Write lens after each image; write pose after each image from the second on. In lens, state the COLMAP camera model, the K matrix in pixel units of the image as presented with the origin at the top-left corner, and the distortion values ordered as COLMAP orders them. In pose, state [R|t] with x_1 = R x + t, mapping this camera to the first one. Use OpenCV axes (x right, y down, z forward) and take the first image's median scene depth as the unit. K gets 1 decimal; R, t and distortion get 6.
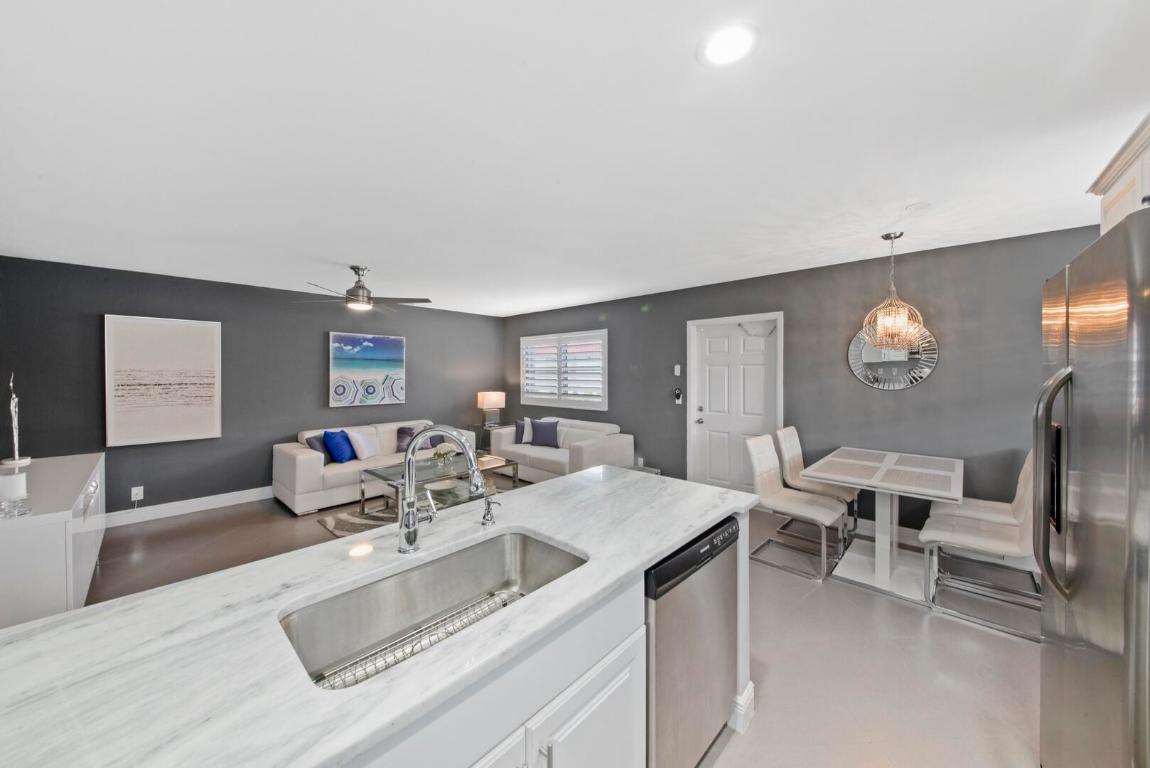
lens RADIAL K [[387.8, 0, 571.9], [0, 387.8, 378.8], [0, 0, 1]] dist [0.014074, -0.000068]
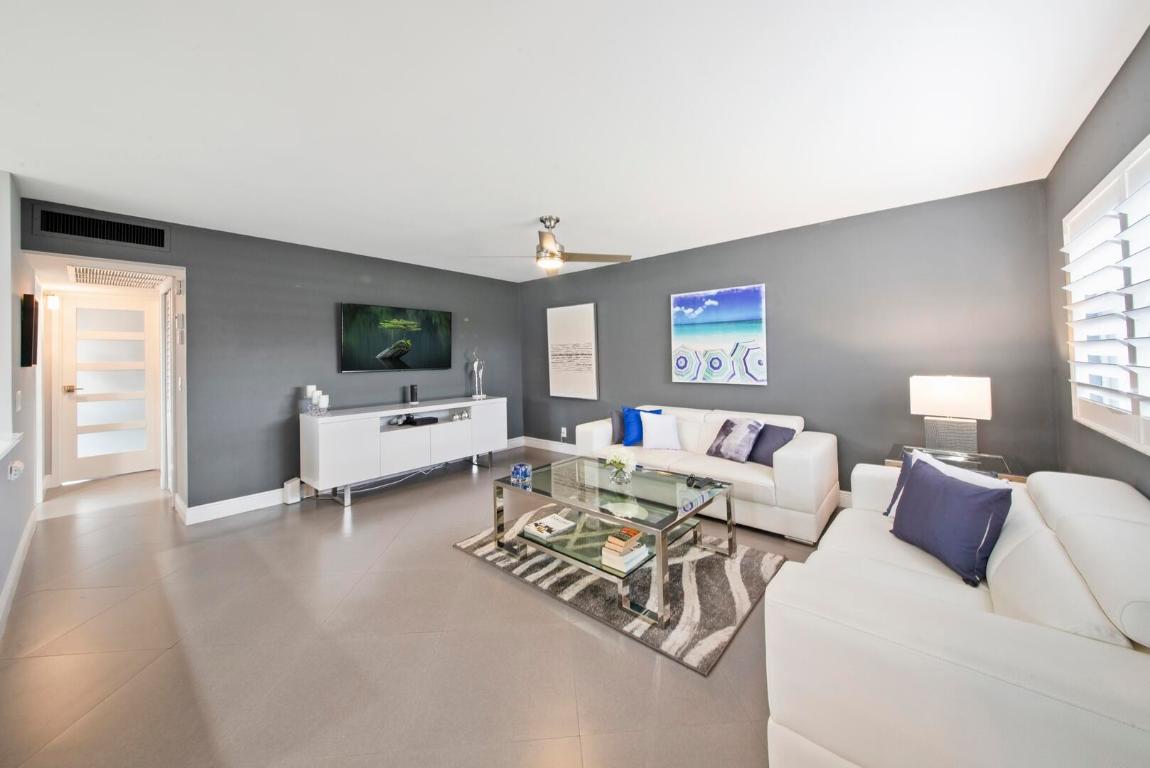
lens RADIAL K [[400.2, 0, 574.8], [0, 400.2, 348.0], [0, 0, 1]] dist [0.001429, -0.000044]
pose [[0.050359, -0.021688, -0.998496, 0.238878], [-0.000041, 0.999764, -0.021718, 0.015708], [0.998731, 0.001135, 0.050347, 0.695401]]
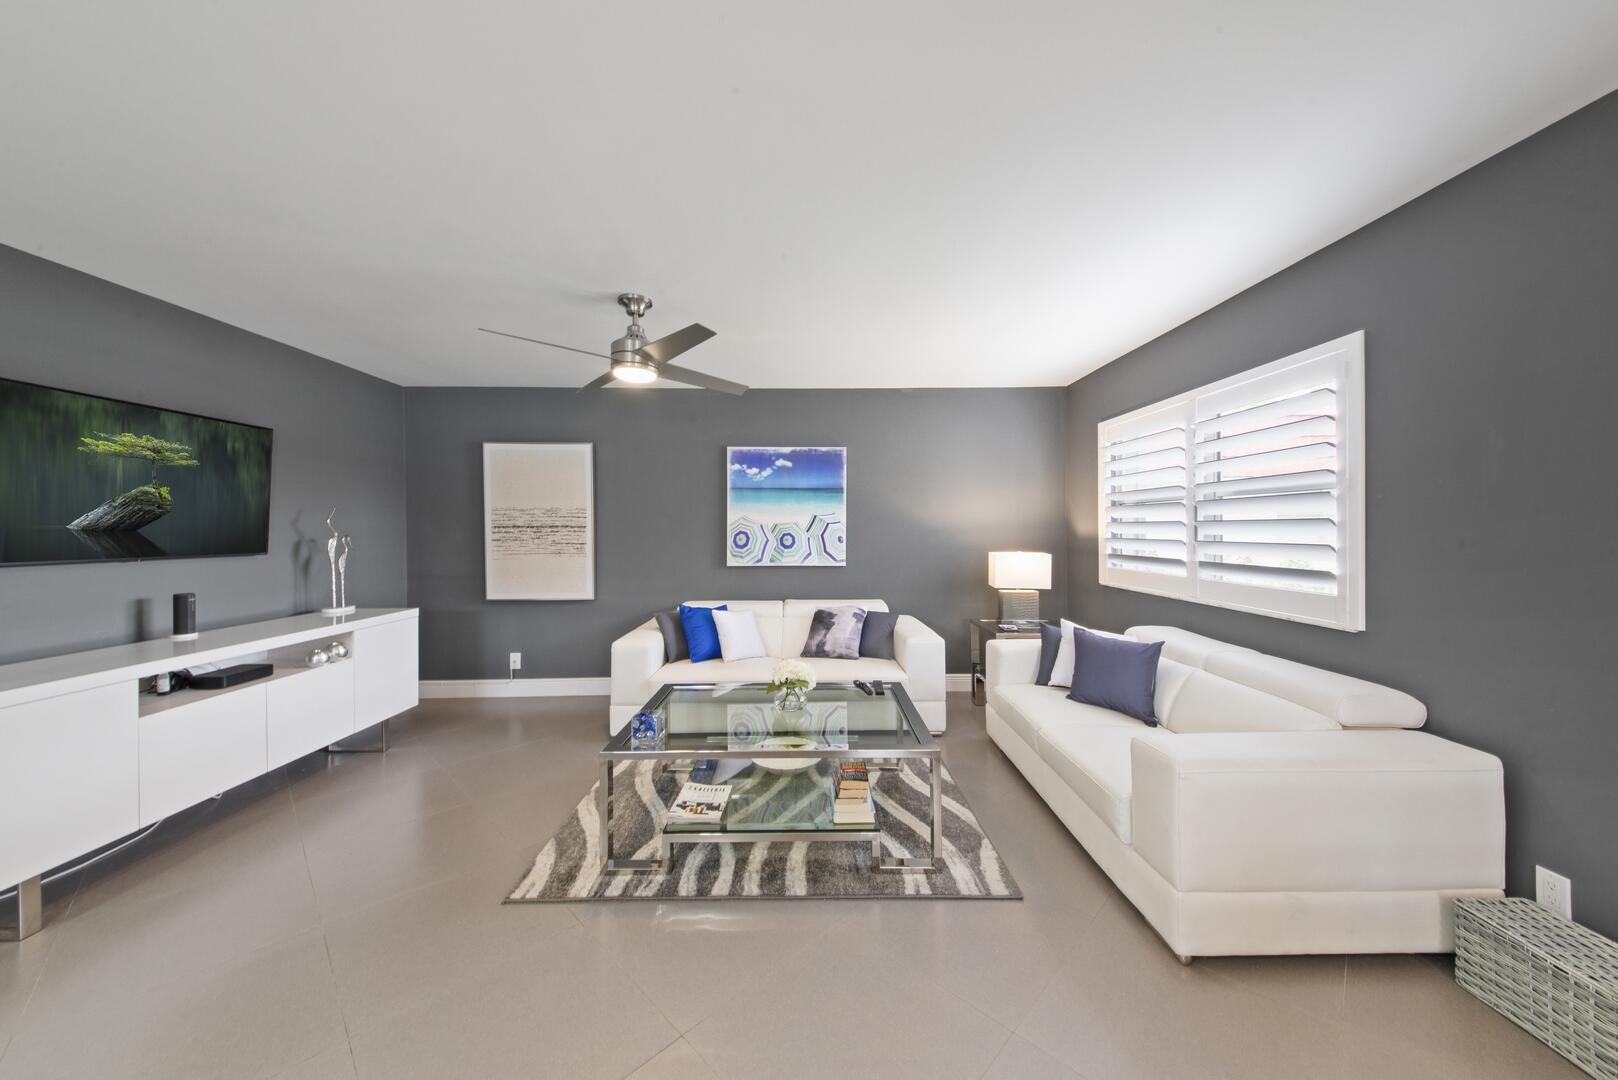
lens RADIAL K [[545.6, 0, 804.6], [0, 545.6, 532.7], [0, 0, 1]] dist [0.014074, -0.000068]
pose [[0.685389, 0.005417, -0.728157, 0.101917], [-0.007568, 0.999971, 0.000315, 0.015966], [0.728138, 0.005294, 0.685411, 0.456204]]
